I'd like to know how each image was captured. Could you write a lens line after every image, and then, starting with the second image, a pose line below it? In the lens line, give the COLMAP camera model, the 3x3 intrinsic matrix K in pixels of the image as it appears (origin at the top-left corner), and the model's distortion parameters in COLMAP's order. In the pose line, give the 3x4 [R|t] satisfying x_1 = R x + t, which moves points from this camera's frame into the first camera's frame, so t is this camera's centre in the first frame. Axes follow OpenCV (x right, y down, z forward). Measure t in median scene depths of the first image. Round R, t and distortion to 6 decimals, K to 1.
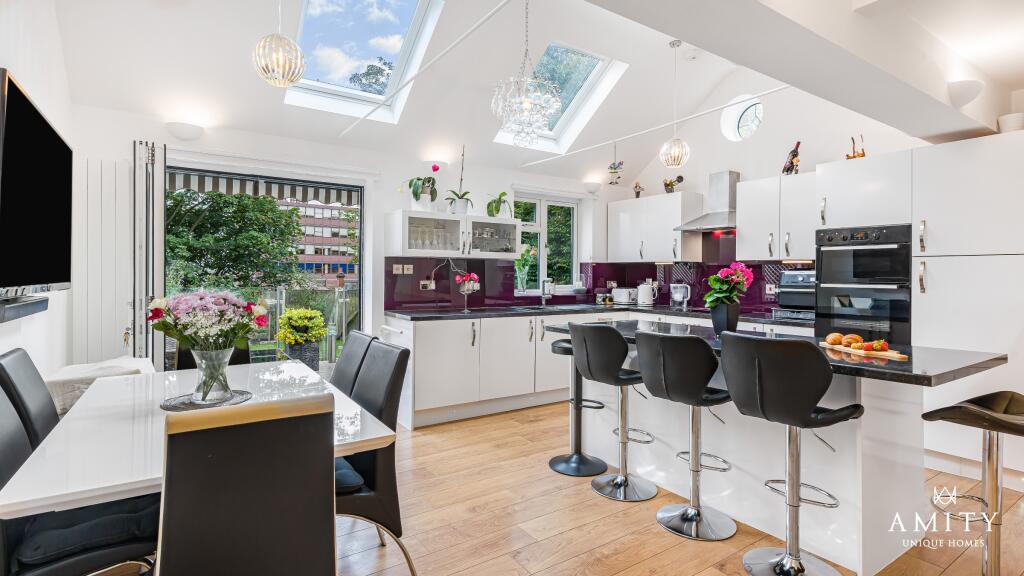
lens RADIAL K [[502.0, 0, 511.4], [0, 502.0, 281.7], [0, 0, 1]] dist [-0.001802, -0.000160]
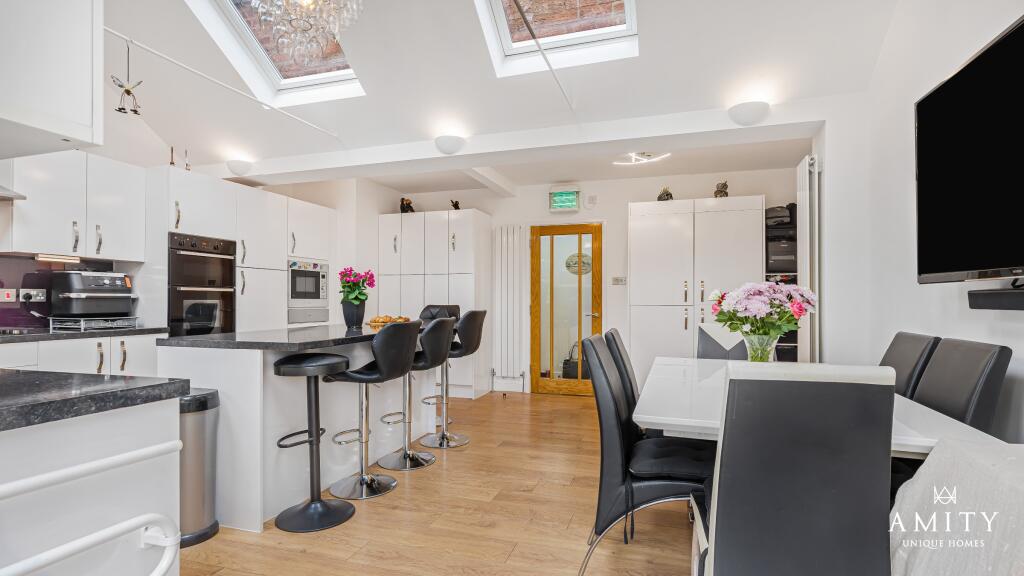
lens RADIAL K [[502.0, 0, 510.2], [0, 502.0, 293.6], [0, 0, 1]] dist [-0.001802, -0.000160]
pose [[-0.621055, 0.005950, 0.783745, -0.645117], [0.005984, 0.999978, -0.002850, 0.027290], [-0.783744, 0.002920, -0.621077, 1.212233]]
